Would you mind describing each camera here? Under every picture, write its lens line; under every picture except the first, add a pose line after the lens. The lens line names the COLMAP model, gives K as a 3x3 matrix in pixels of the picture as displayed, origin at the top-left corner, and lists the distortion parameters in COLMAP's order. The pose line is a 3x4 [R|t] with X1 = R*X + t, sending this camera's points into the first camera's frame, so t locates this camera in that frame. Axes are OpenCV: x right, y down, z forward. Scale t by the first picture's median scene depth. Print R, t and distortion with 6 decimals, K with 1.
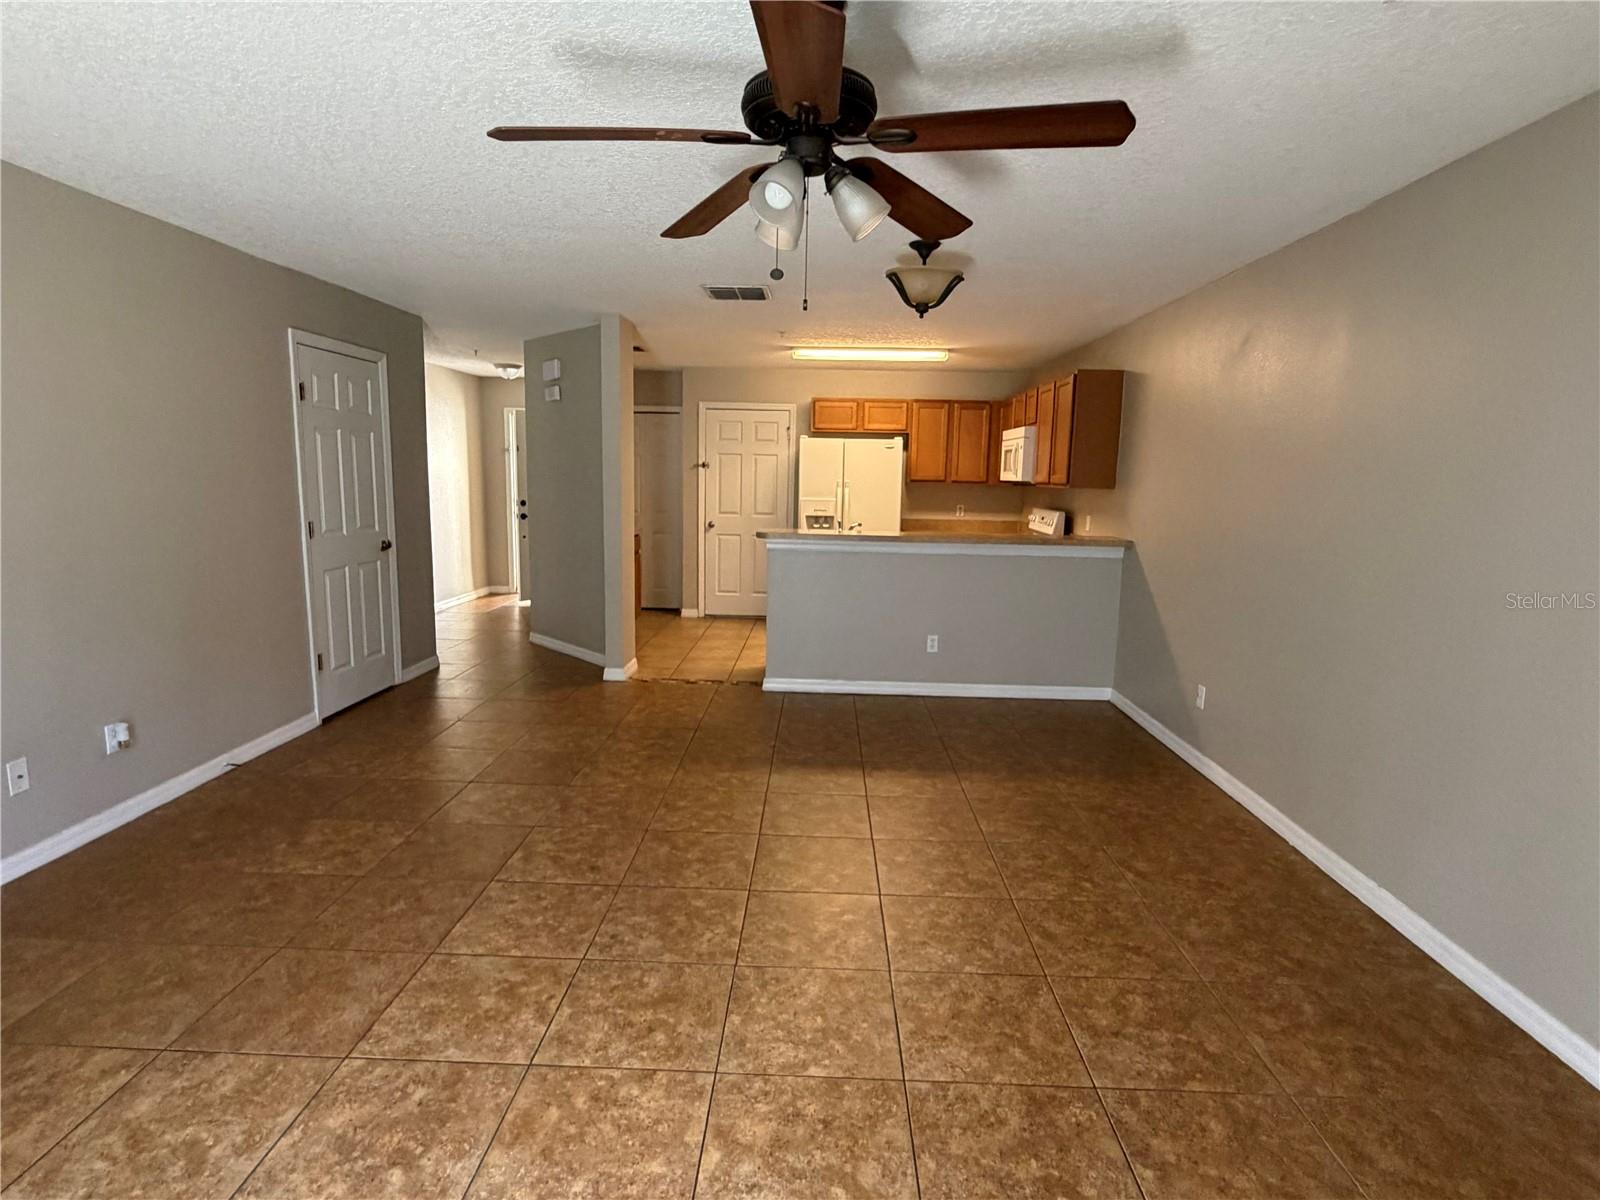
lens RADIAL K [[841.3, 0, 793.0], [0, 841.3, 604.9], [0, 0, 1]] dist [0.002205, 0.000841]
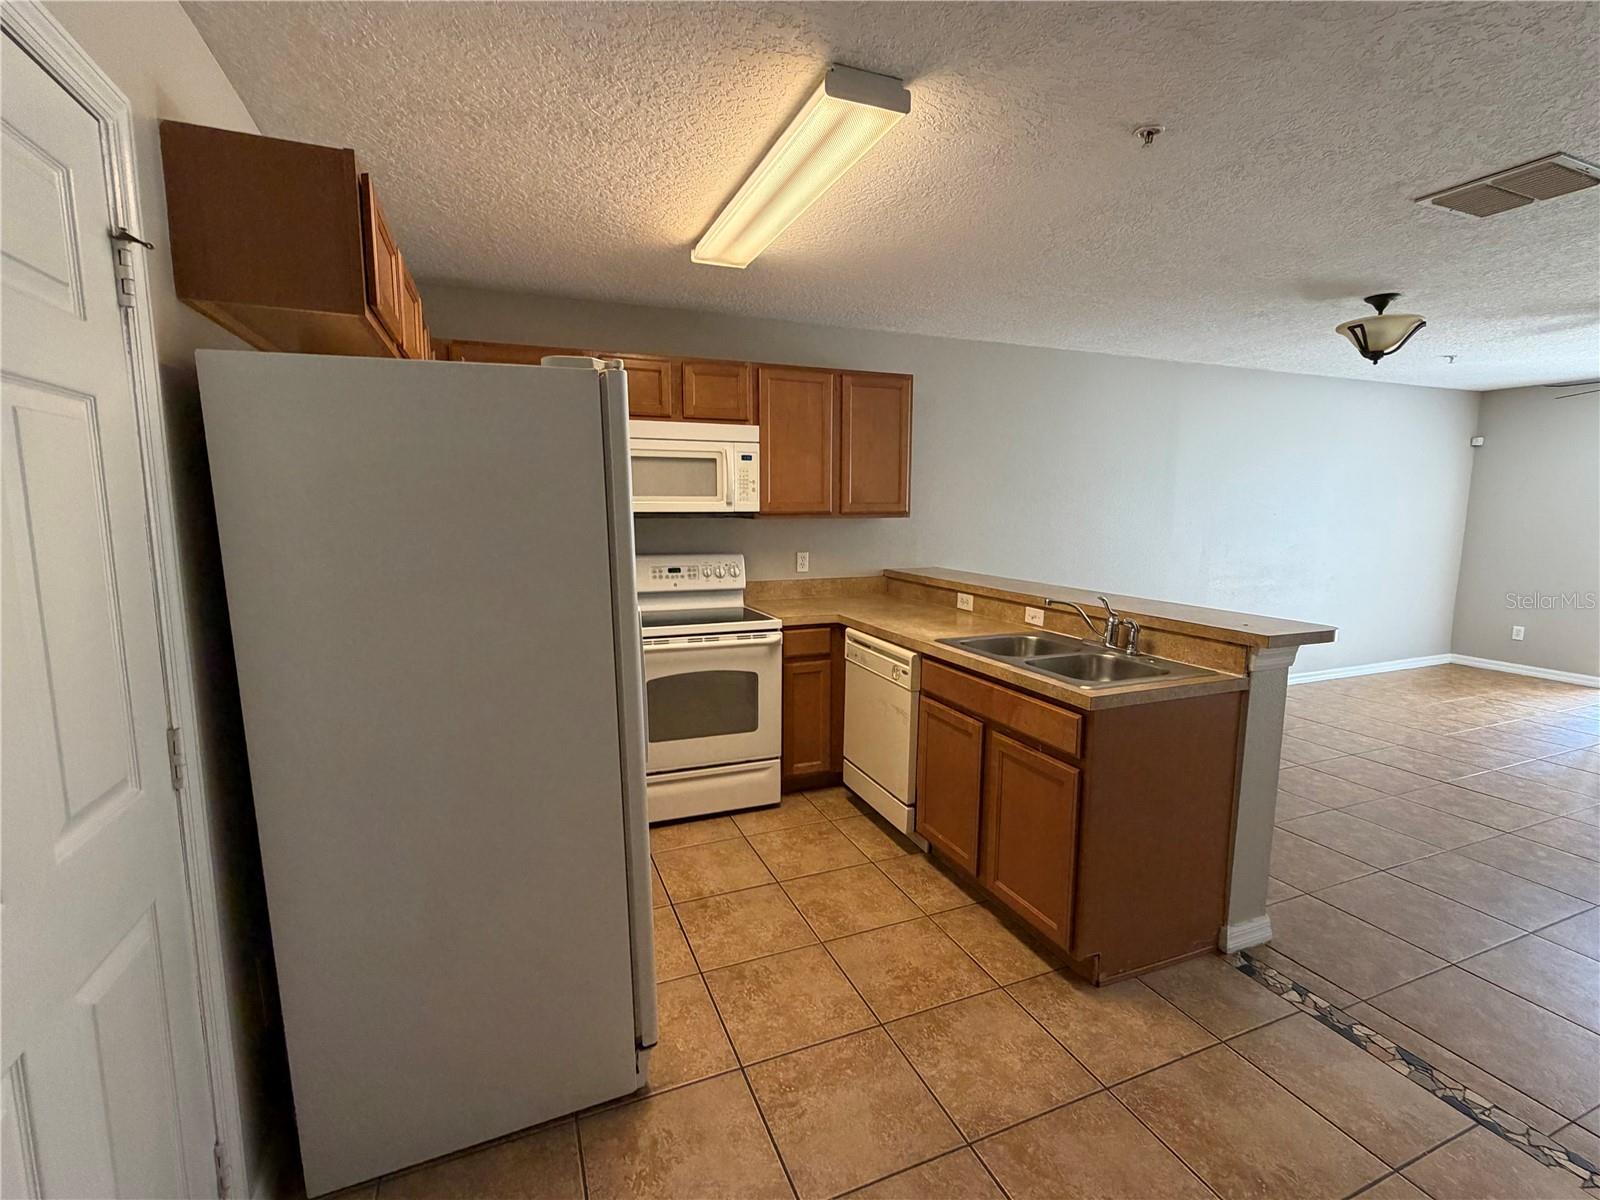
lens RADIAL K [[722.0, 0, 797.0], [0, 722.0, 598.7], [0, 0, 1]] dist [0.001976, -0.000783]
pose [[-0.413297, -0.140300, 0.899723, -0.429964], [0.130893, 0.968645, 0.211174, -0.346093], [-0.901140, 0.205045, -0.381974, 2.122242]]
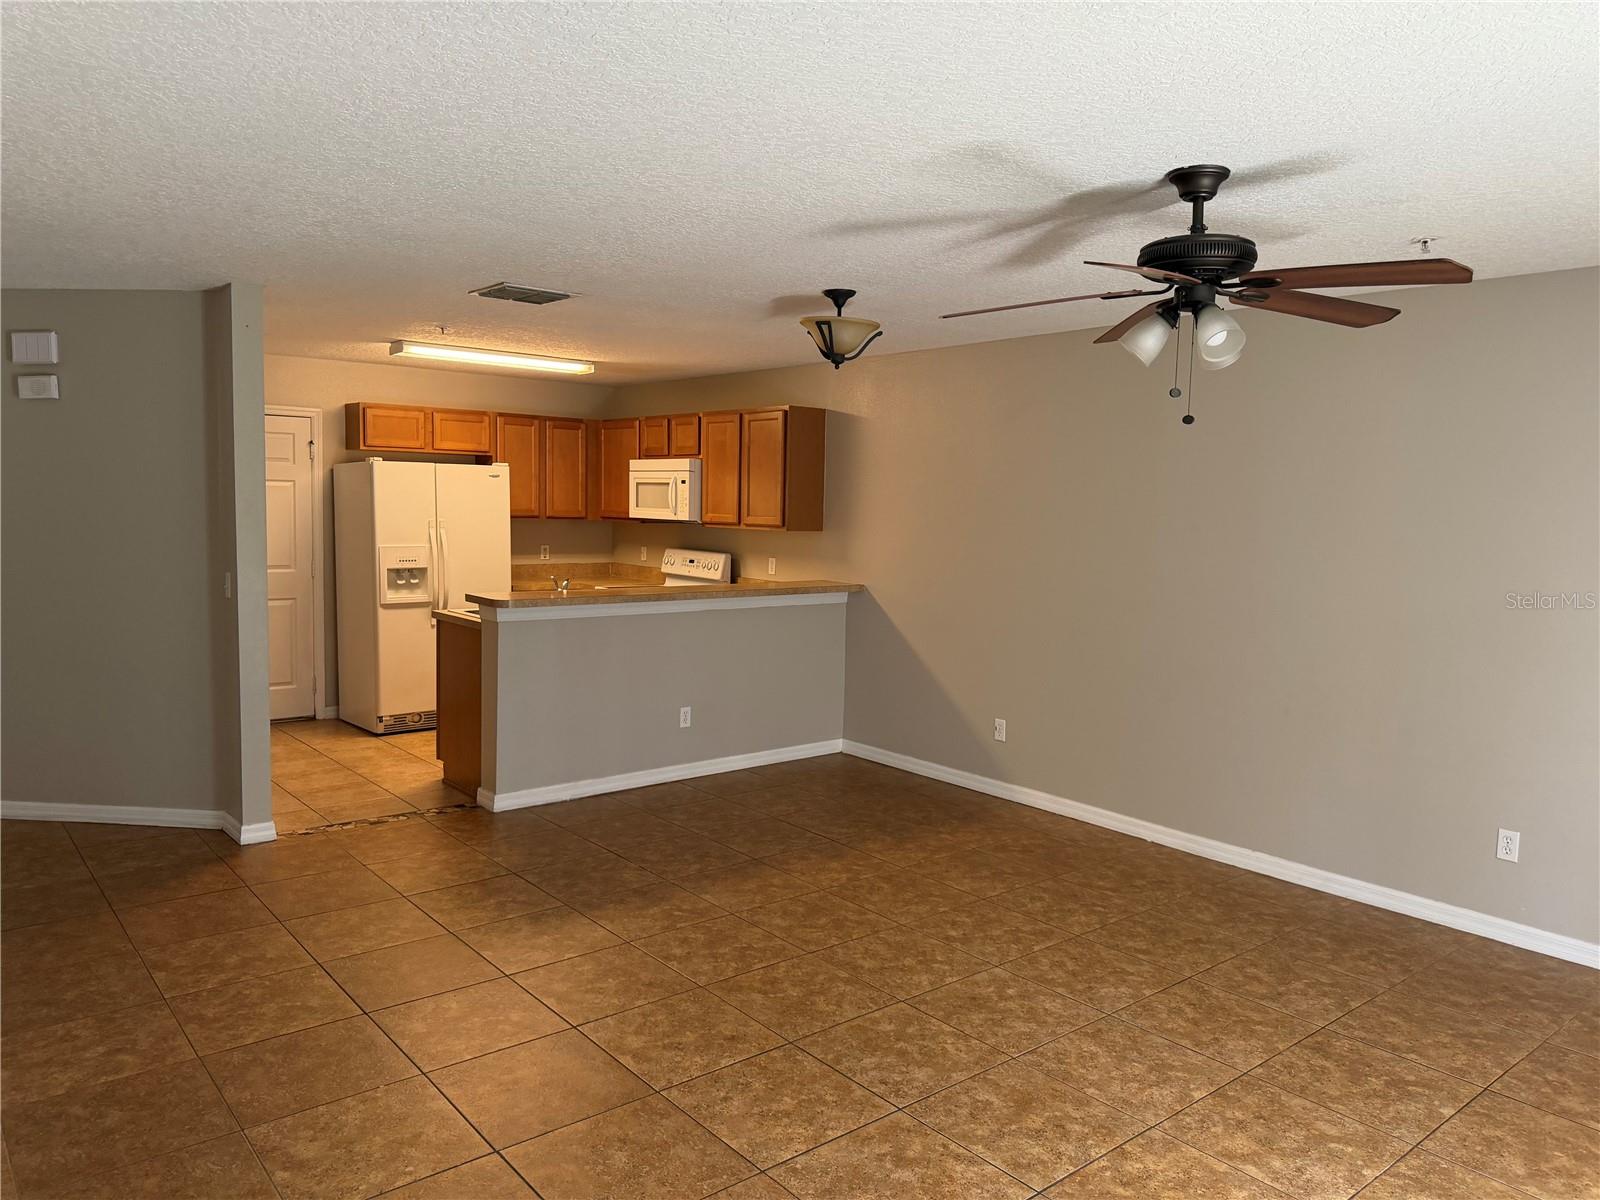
lens RADIAL K [[1127.2, 0, 800.8], [0, 1127.2, 593.9], [0, 0, 1]] dist [0.147773, -0.294160]
pose [[0.746760, -0.059030, 0.662469, -0.748763], [0.094541, 0.995360, -0.017878, -0.070444], [-0.658340, 0.075981, 0.748876, 0.091148]]
